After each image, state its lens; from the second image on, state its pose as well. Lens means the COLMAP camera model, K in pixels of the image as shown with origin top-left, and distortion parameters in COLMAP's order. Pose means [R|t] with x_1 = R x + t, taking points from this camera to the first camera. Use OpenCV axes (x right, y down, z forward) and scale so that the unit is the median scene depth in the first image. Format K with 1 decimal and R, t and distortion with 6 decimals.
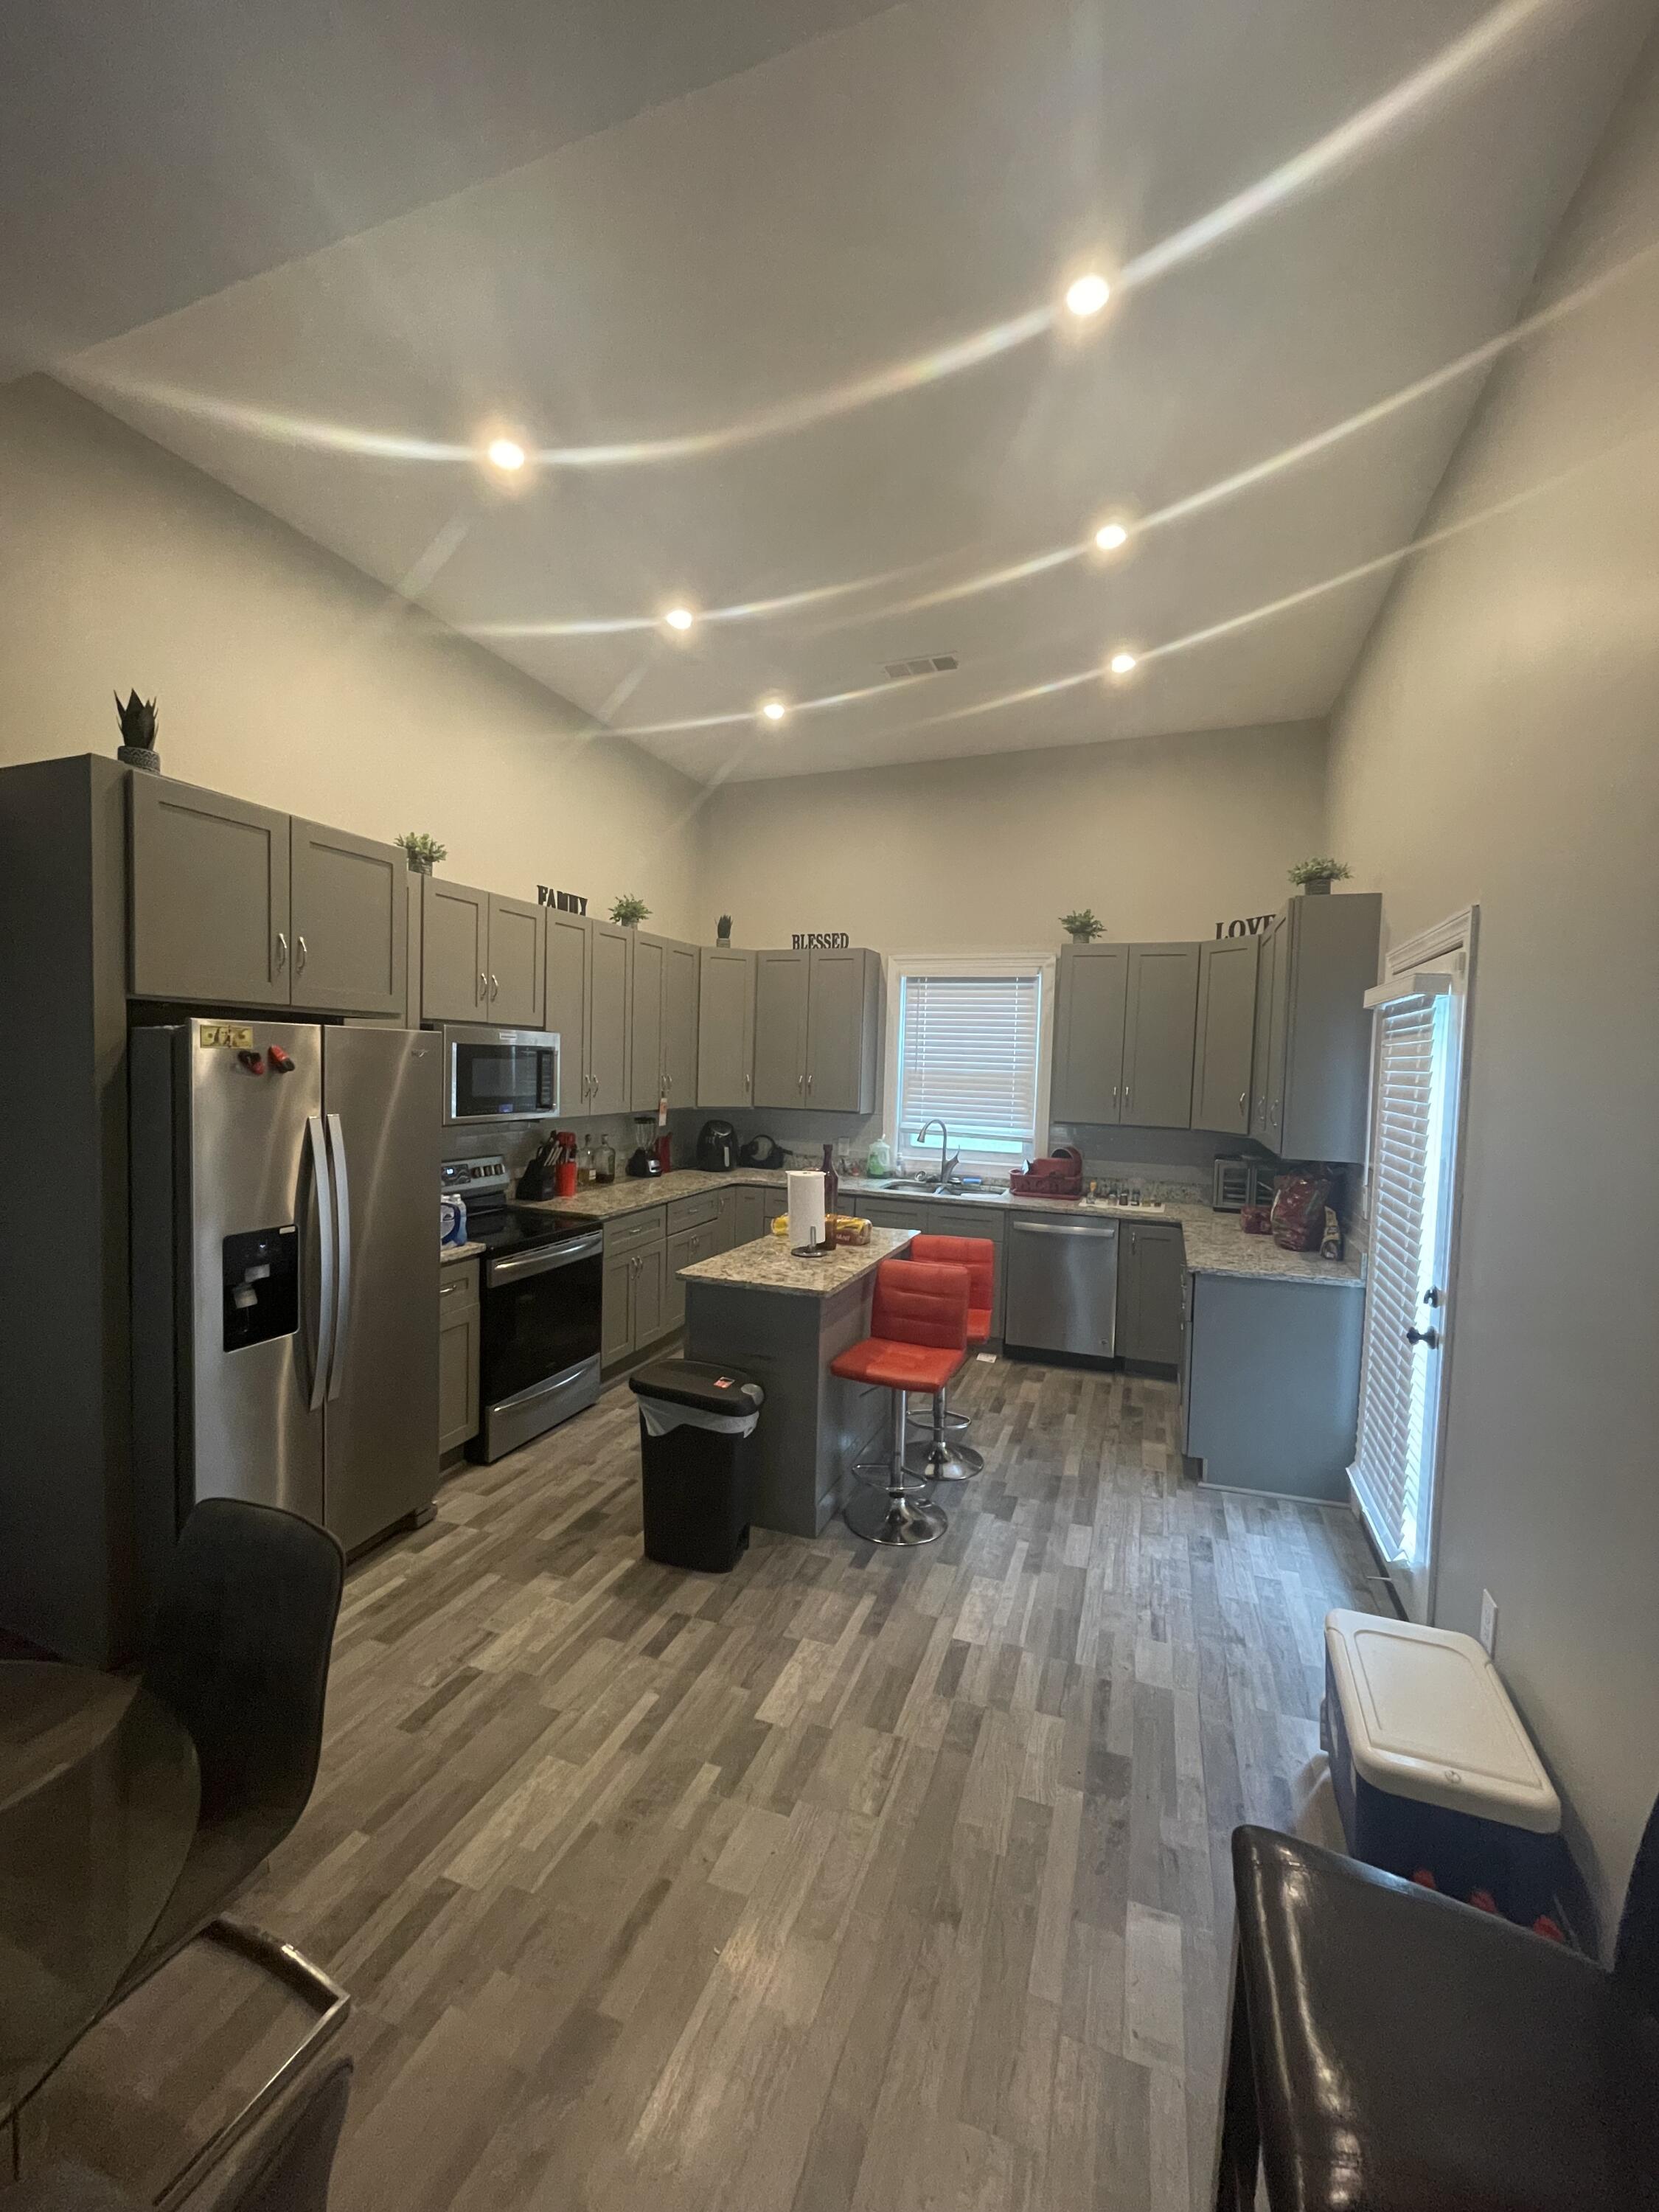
lens RADIAL K [[889.9, 0, 833.9], [0, 889.9, 1106.0], [0, 0, 1]] dist [-0.000251, -0.000593]
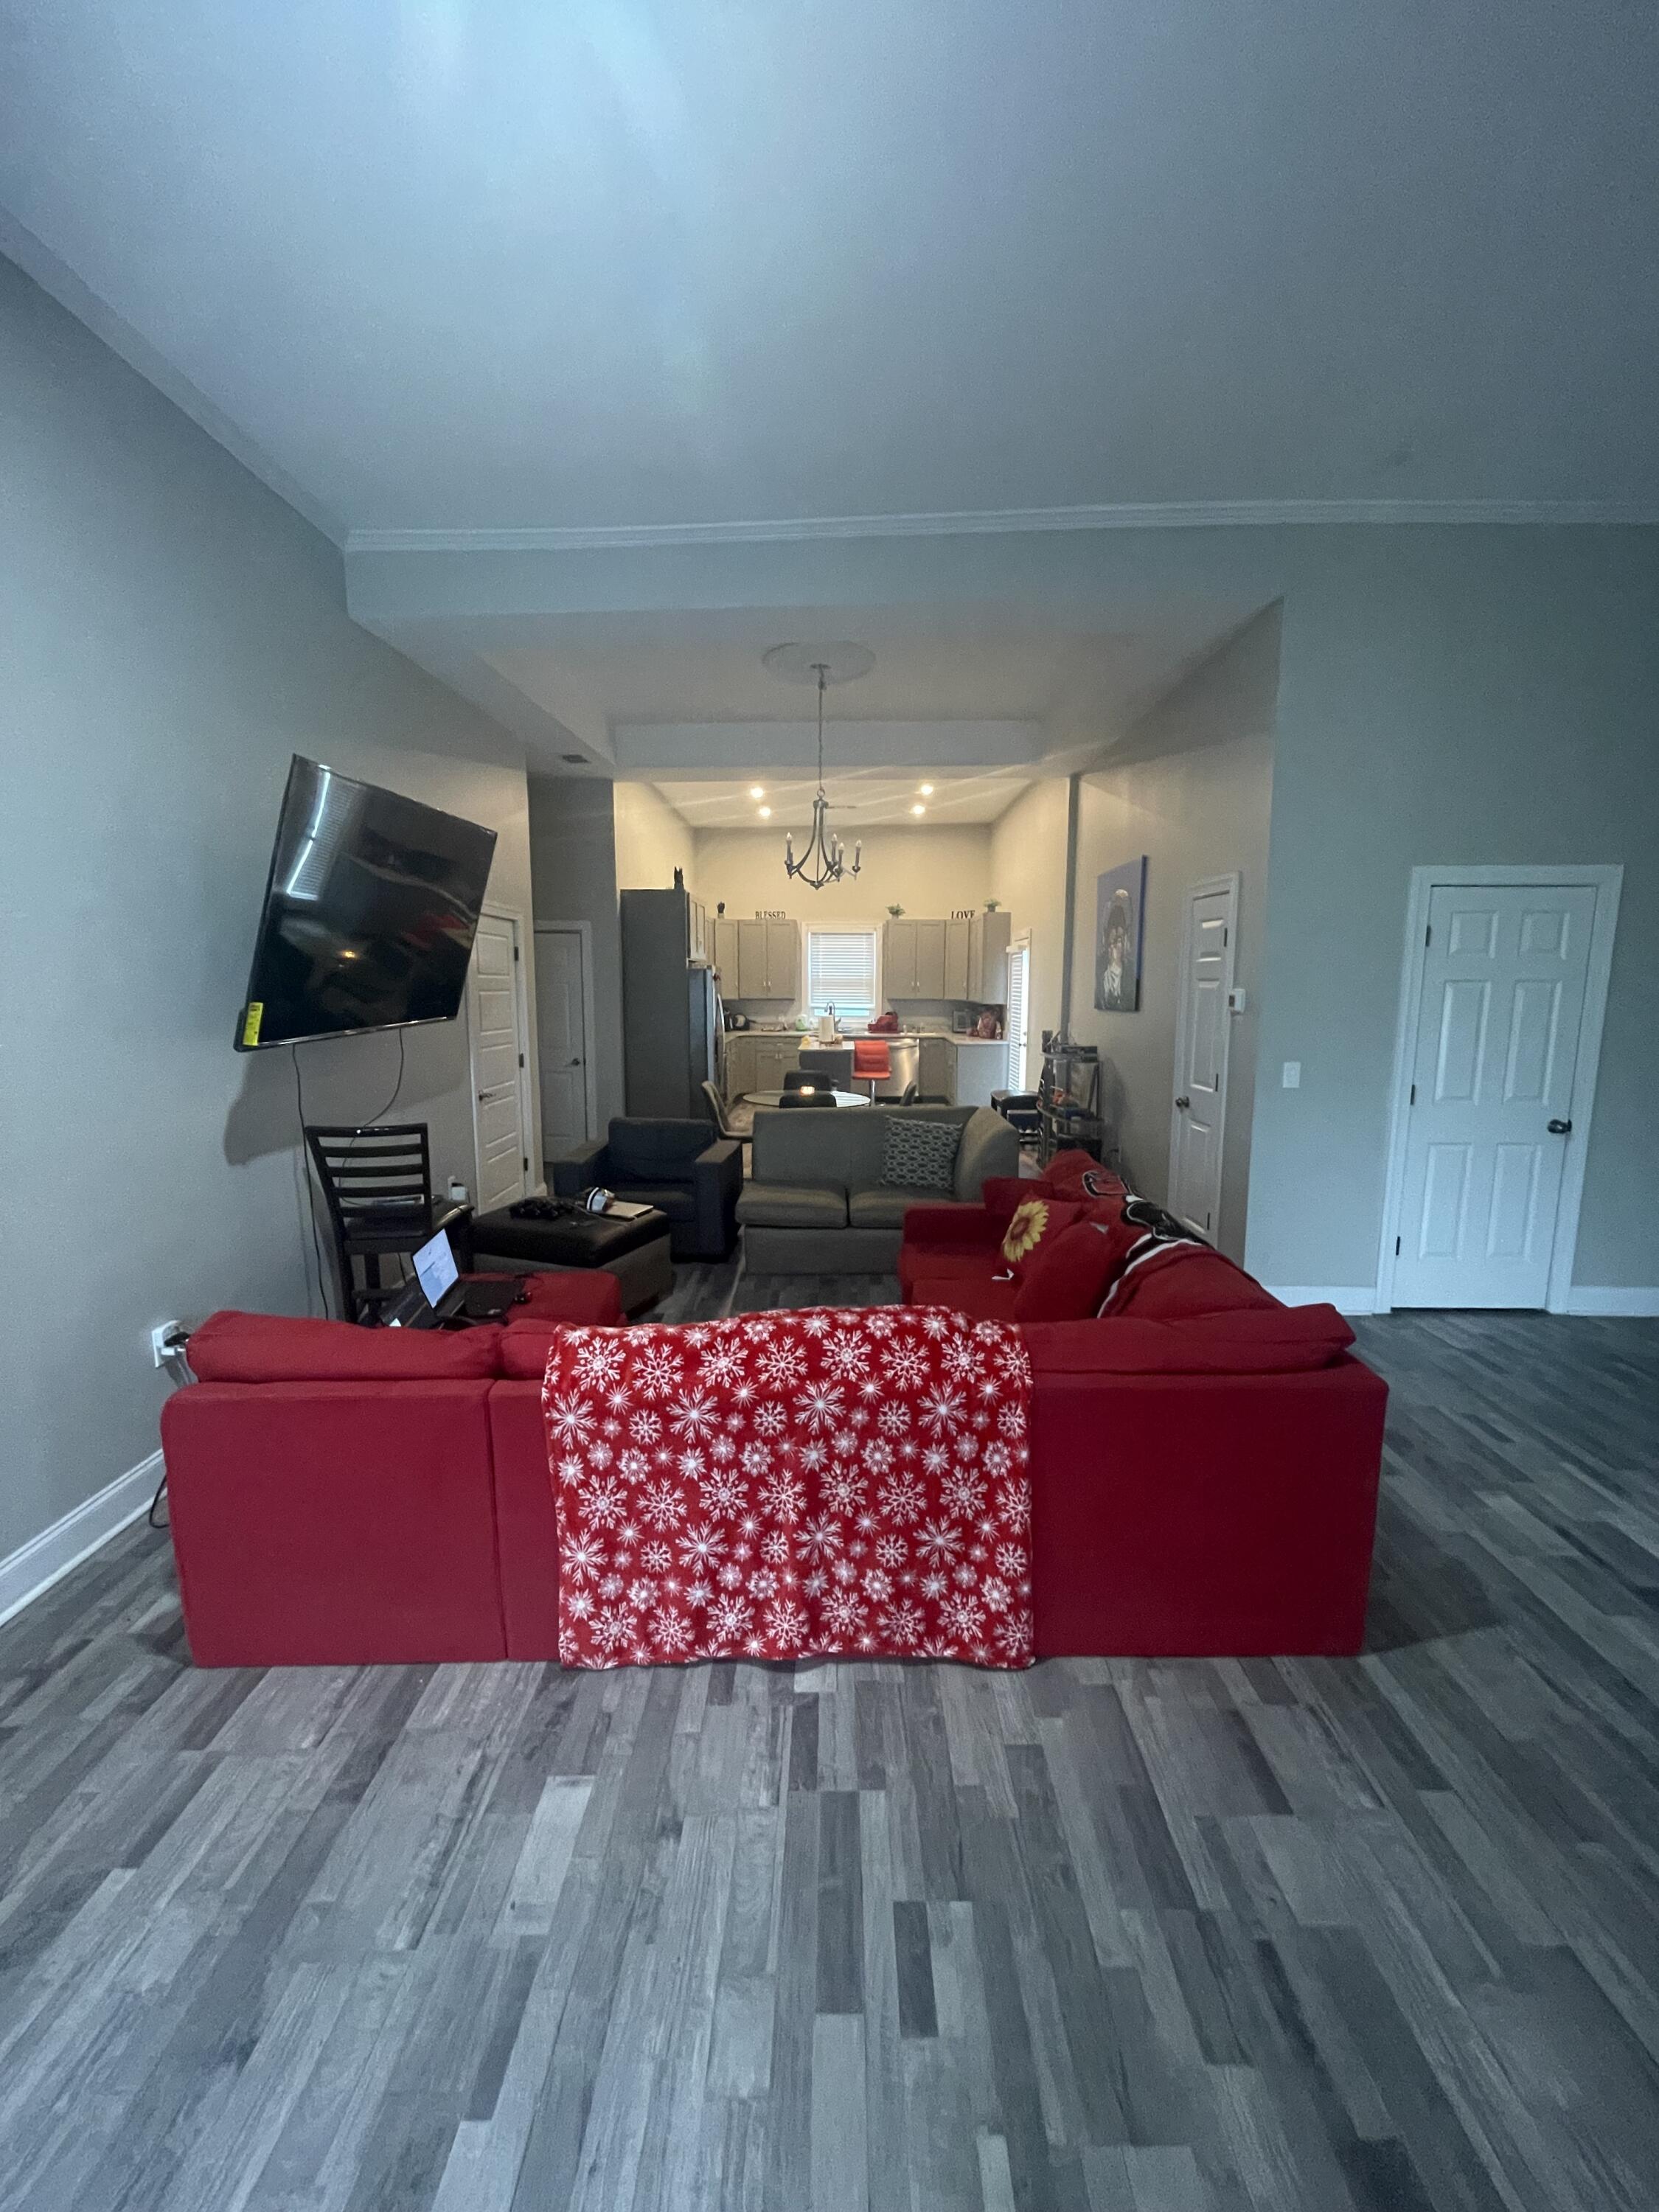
lens RADIAL K [[889.9, 0, 833.9], [0, 889.9, 1106.0], [0, 0, 1]] dist [-0.000251, -0.000593]
pose [[0.941345, -0.077577, 0.328407, -0.703518], [0.045624, 0.993539, 0.103920, 0.051369], [-0.334347, -0.082841, 0.938802, -1.198769]]
